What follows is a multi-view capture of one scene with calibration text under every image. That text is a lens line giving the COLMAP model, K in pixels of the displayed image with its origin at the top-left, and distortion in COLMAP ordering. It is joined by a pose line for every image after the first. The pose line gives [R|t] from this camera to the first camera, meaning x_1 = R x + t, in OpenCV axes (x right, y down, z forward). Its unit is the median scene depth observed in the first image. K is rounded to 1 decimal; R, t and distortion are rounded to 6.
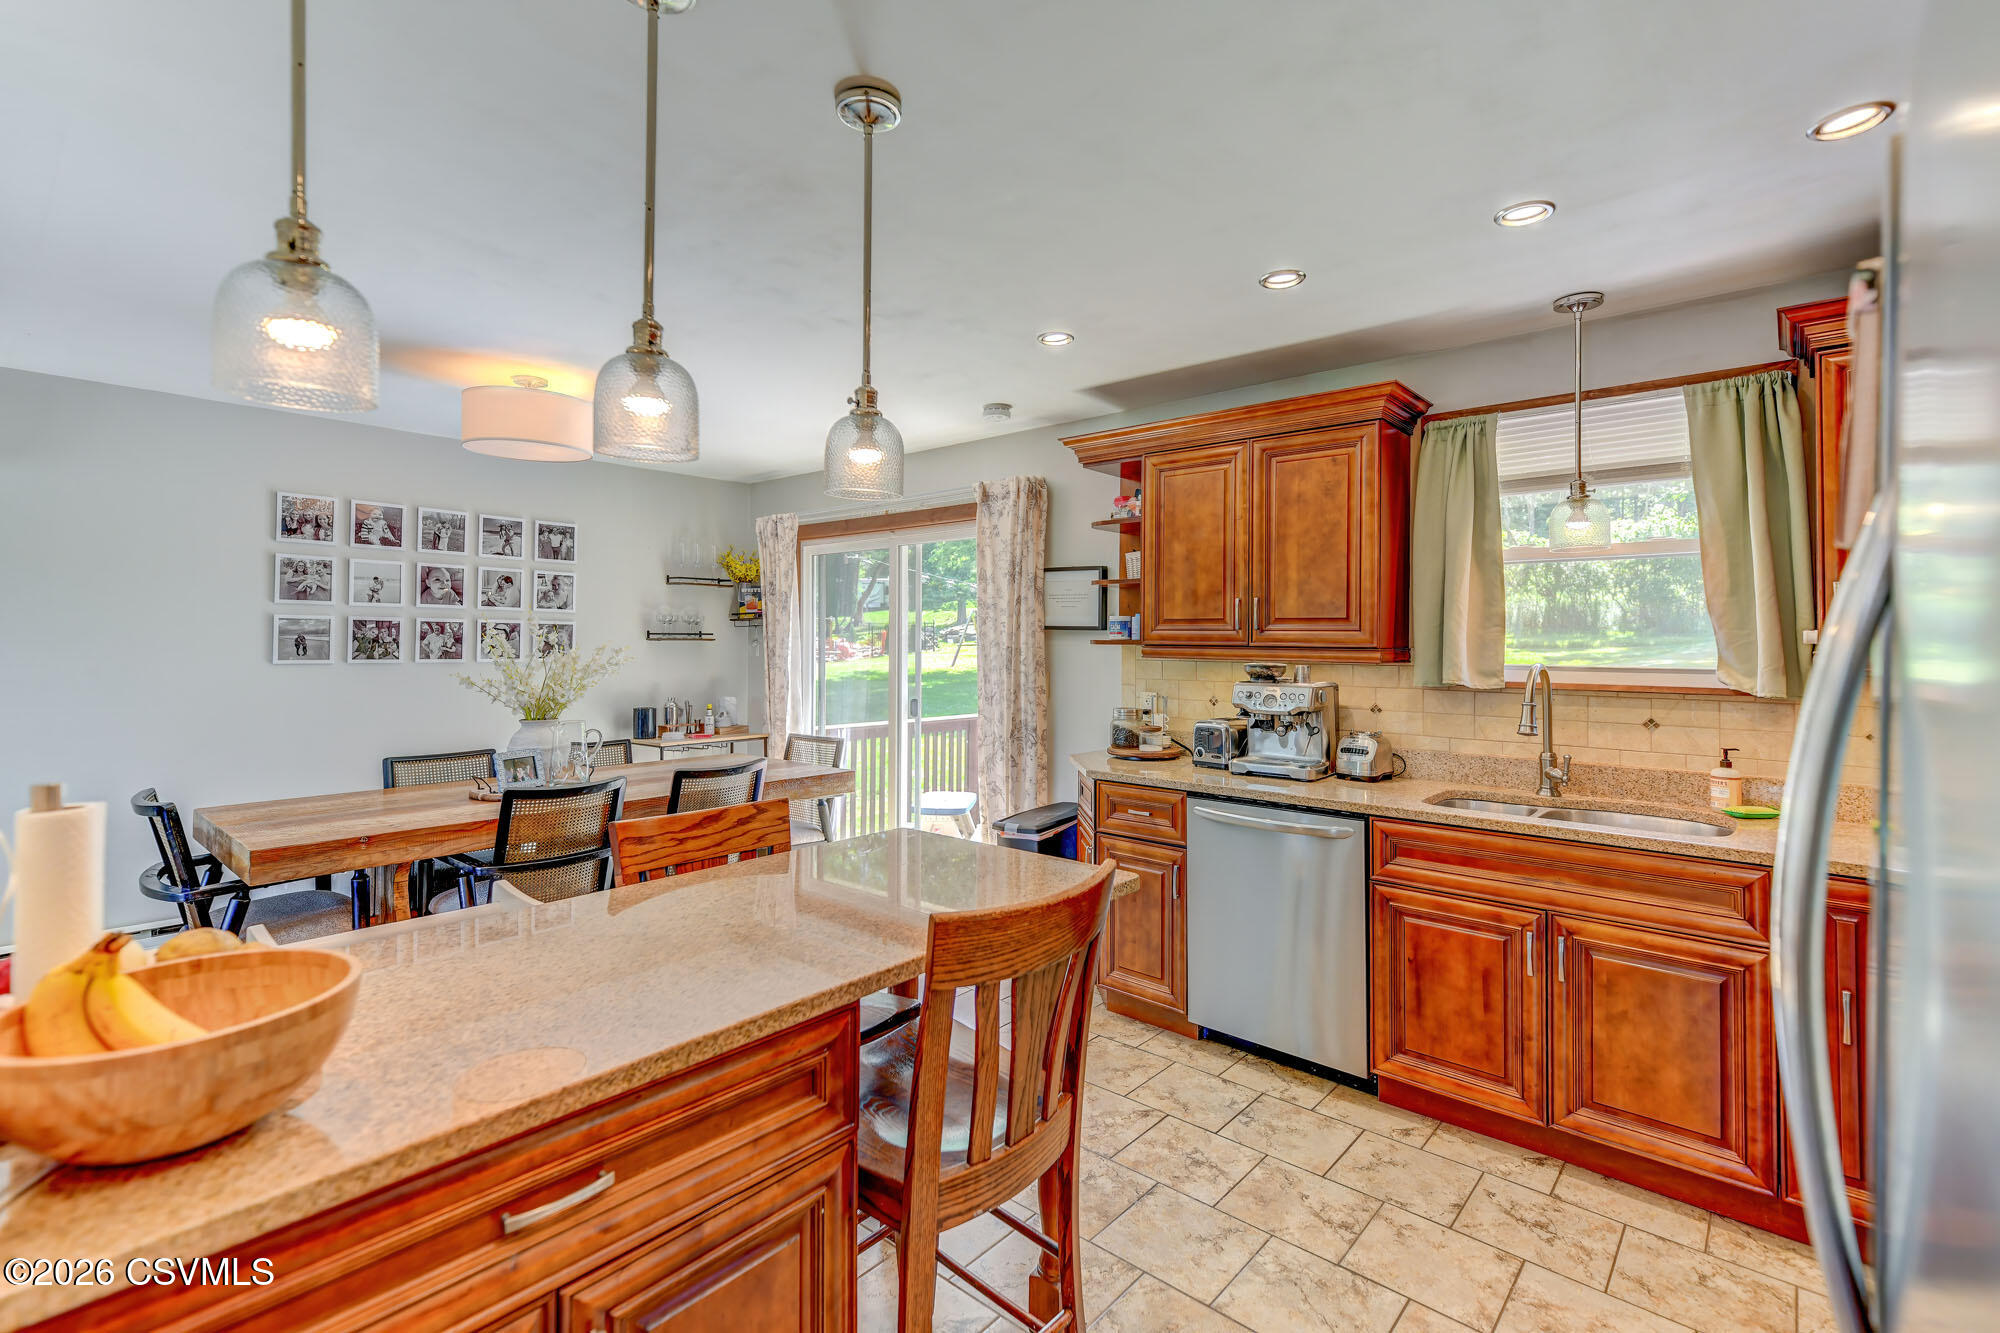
lens RADIAL K [[894.9, 0, 998.7], [0, 894.9, 628.6], [0, 0, 1]] dist [0.016035, -0.003537]
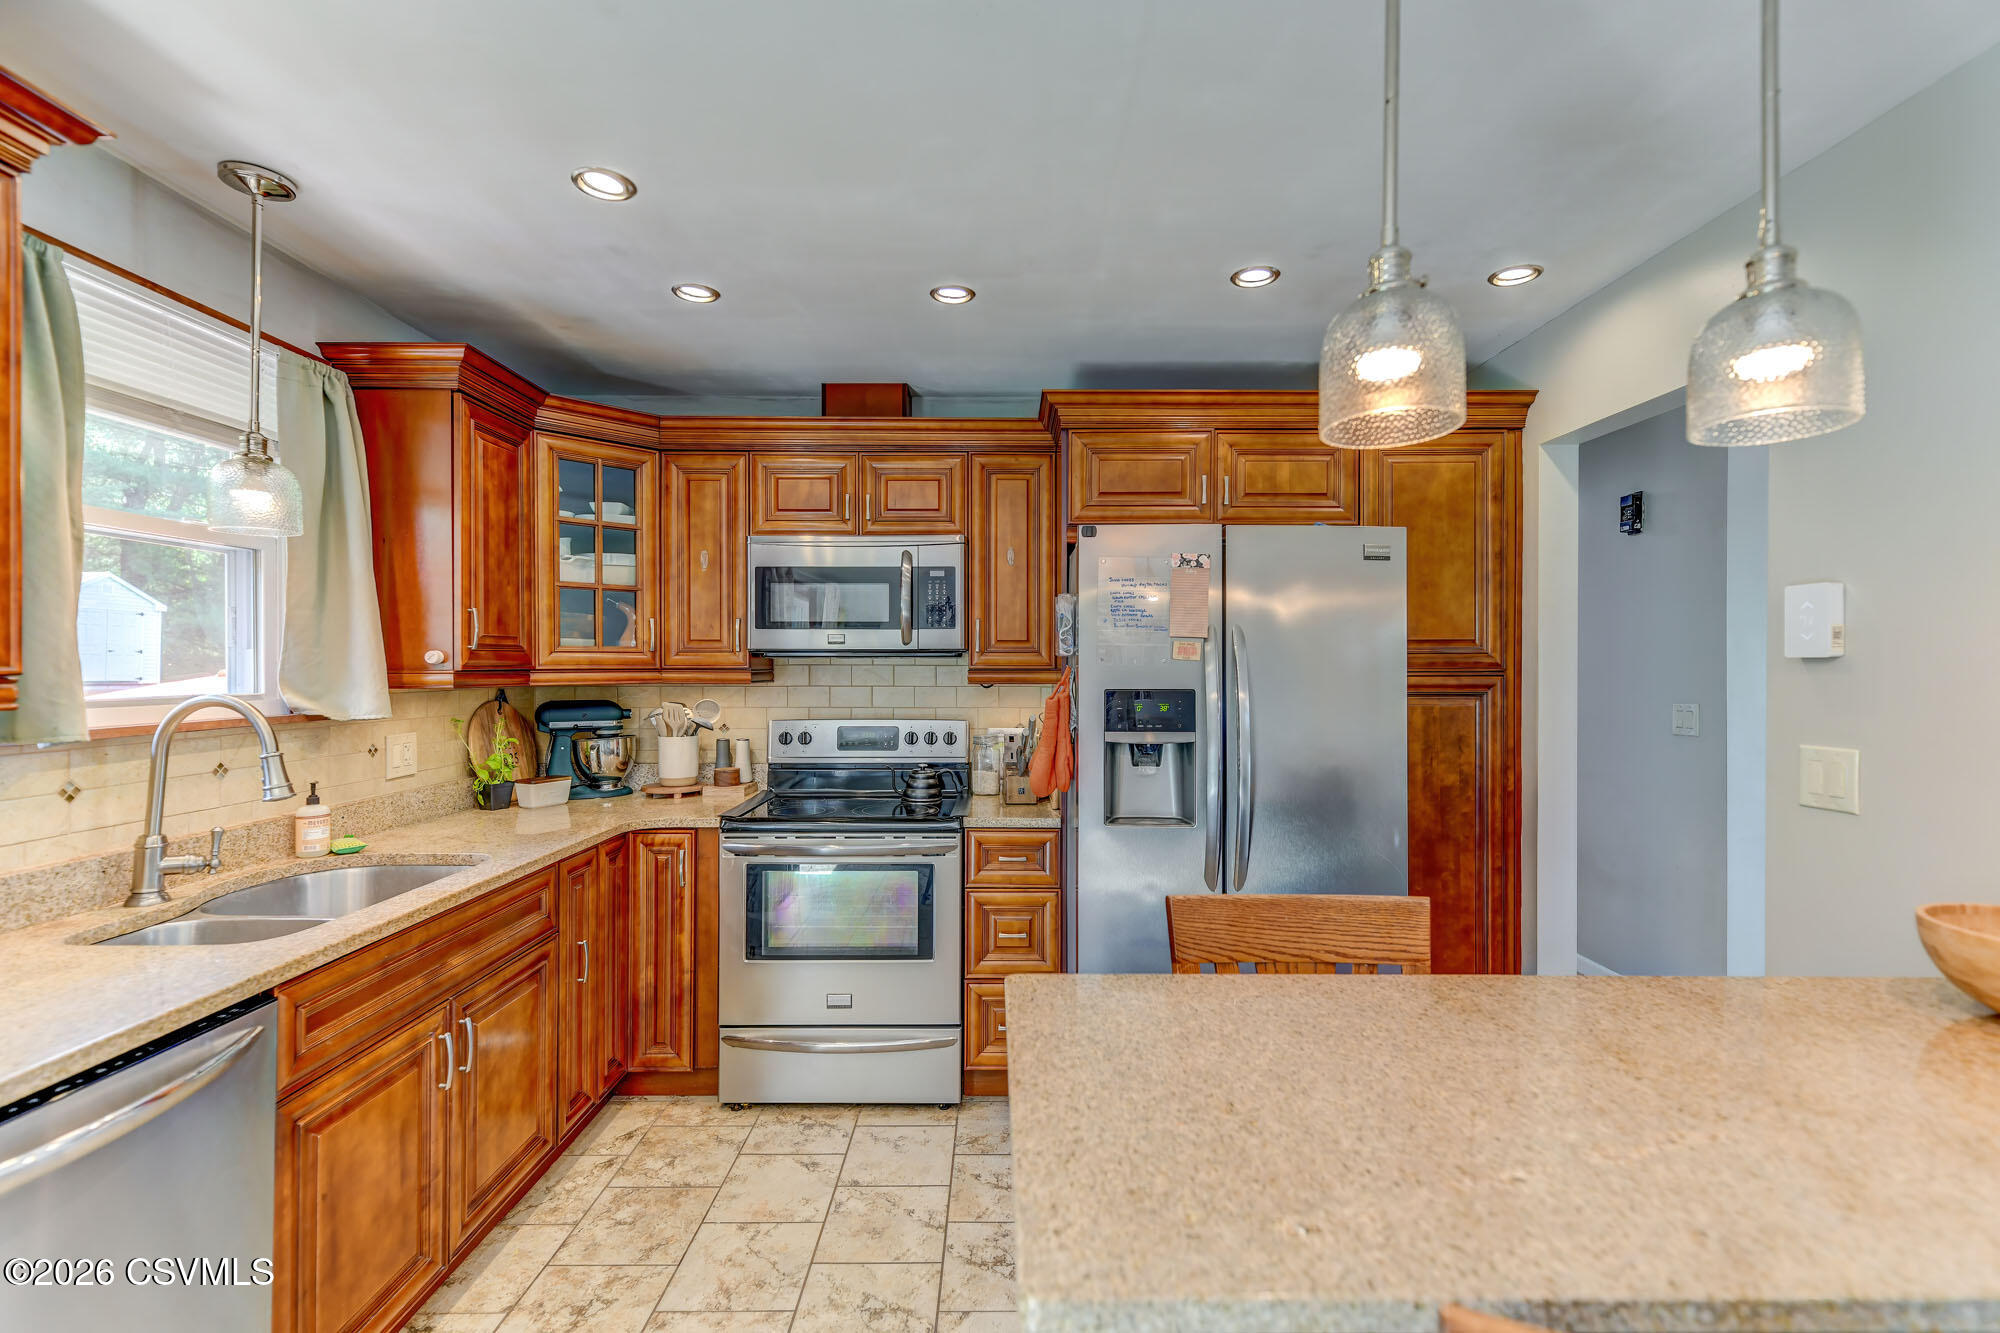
lens RADIAL K [[894.9, 0, 1007.8], [0, 894.9, 666.6], [0, 0, 1]] dist [0.016035, -0.003537]
pose [[-0.666433, -0.009116, 0.745509, -0.243259], [-0.016503, 0.999861, -0.002527, 0.009179], [-0.745382, -0.013988, -0.666491, 0.892470]]
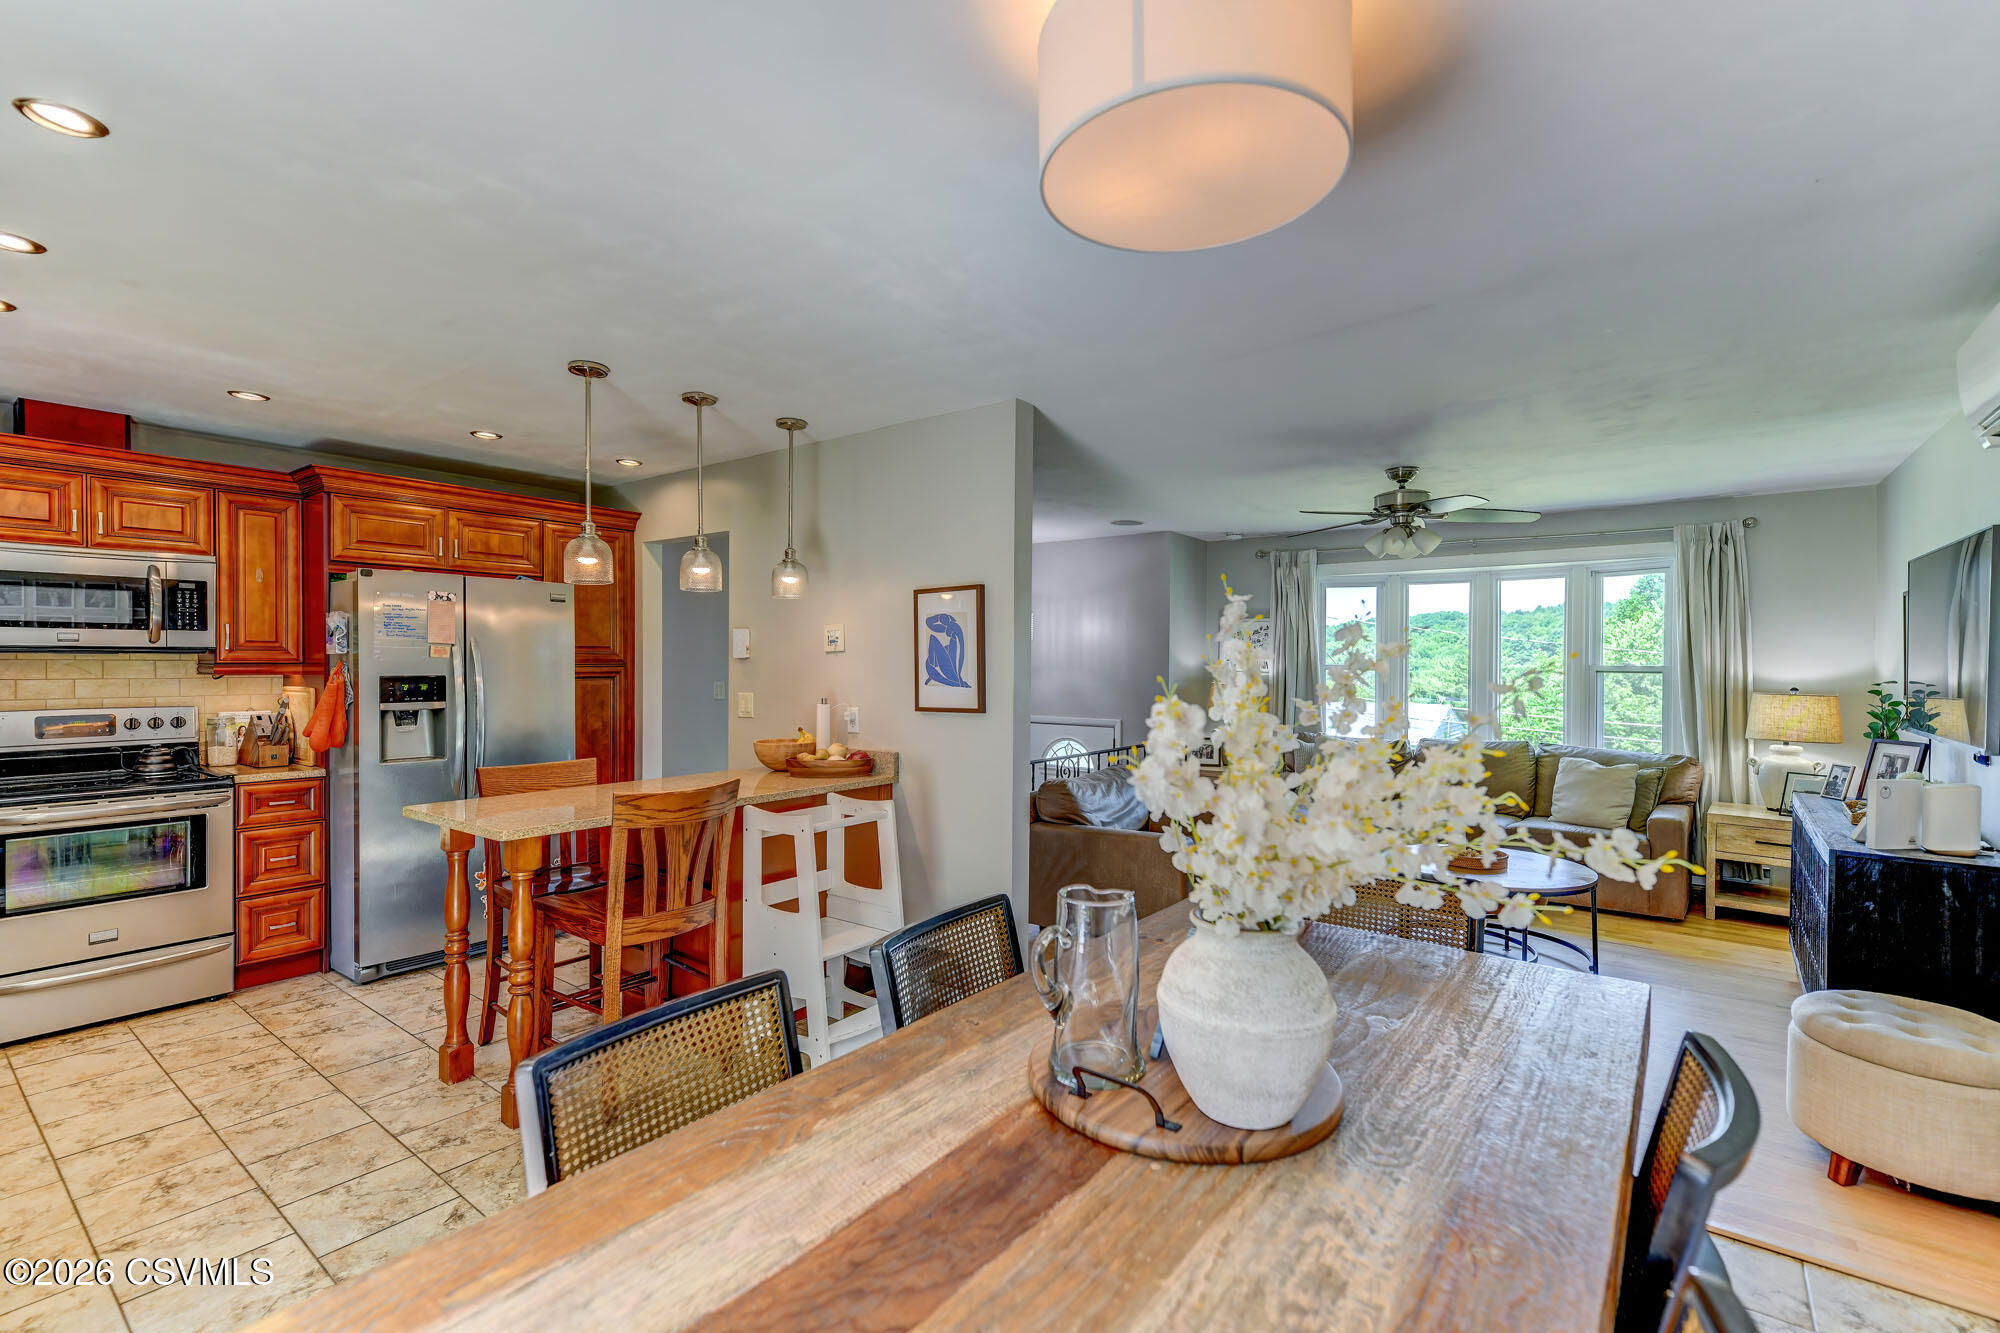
lens RADIAL K [[894.9, 0, 1007.9], [0, 894.9, 668.6], [0, 0, 1]] dist [0.016035, -0.003537]
pose [[-0.997582, -0.009835, -0.068802, -0.481327], [-0.009427, 0.999936, -0.006251, 0.015130], [0.068859, -0.005587, -0.997611, 1.588227]]
